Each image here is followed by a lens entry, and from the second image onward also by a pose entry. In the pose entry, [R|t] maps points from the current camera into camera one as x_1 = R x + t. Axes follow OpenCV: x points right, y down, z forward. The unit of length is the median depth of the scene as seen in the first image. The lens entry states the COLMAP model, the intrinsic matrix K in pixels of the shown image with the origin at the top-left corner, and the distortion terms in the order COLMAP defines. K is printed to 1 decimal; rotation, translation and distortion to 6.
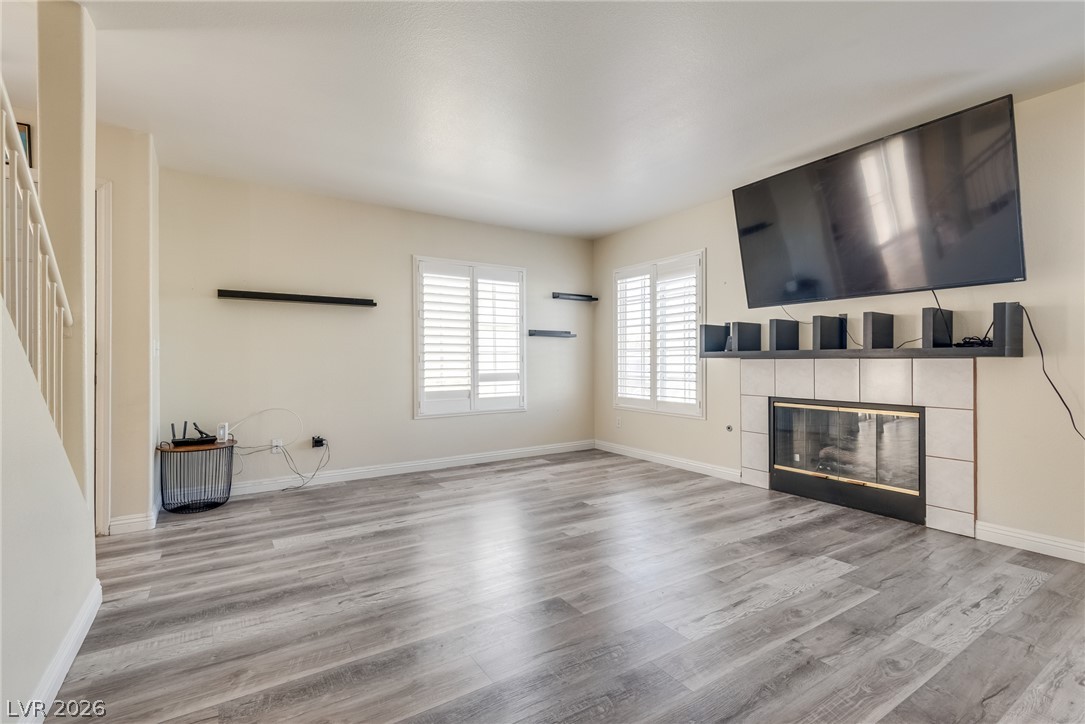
lens RADIAL K [[489.5, 0, 540.2], [0, 489.5, 359.2], [0, 0, 1]] dist [0.000514, -0.000418]
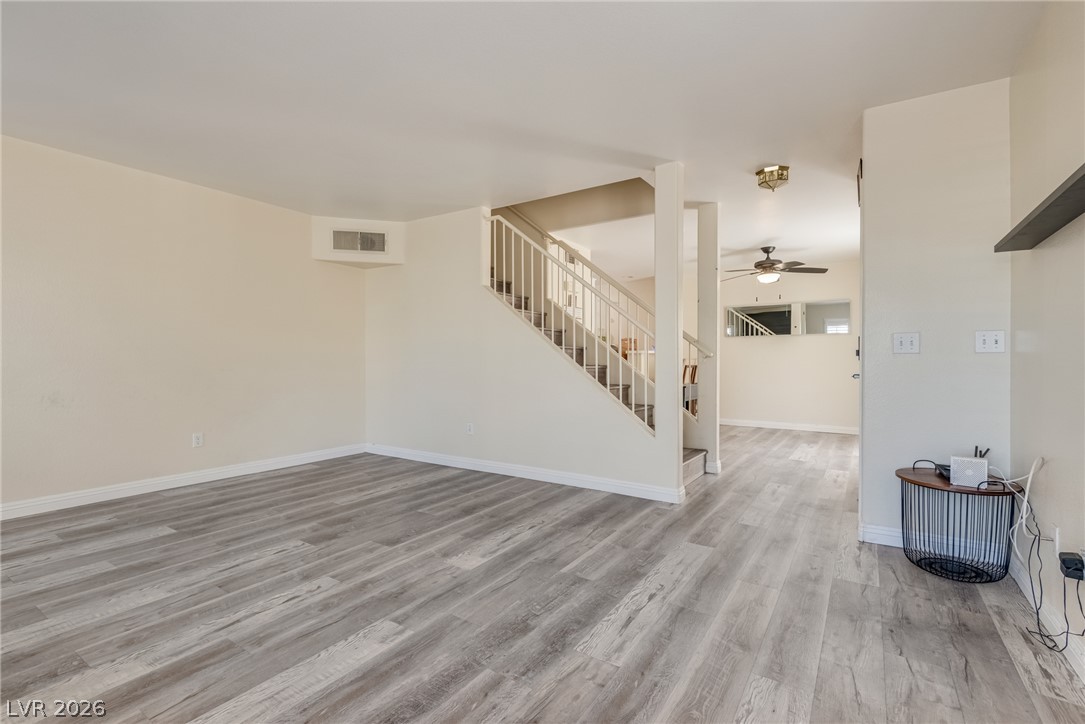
lens RADIAL K [[489.5, 0, 538.2], [0, 489.5, 364.6], [0, 0, 1]] dist [0.000514, -0.000418]
pose [[-0.920678, 0.003463, -0.390308, 0.172221], [0.001426, 0.999984, 0.005508, 0.011644], [0.390321, 0.004514, -0.920668, 2.201307]]
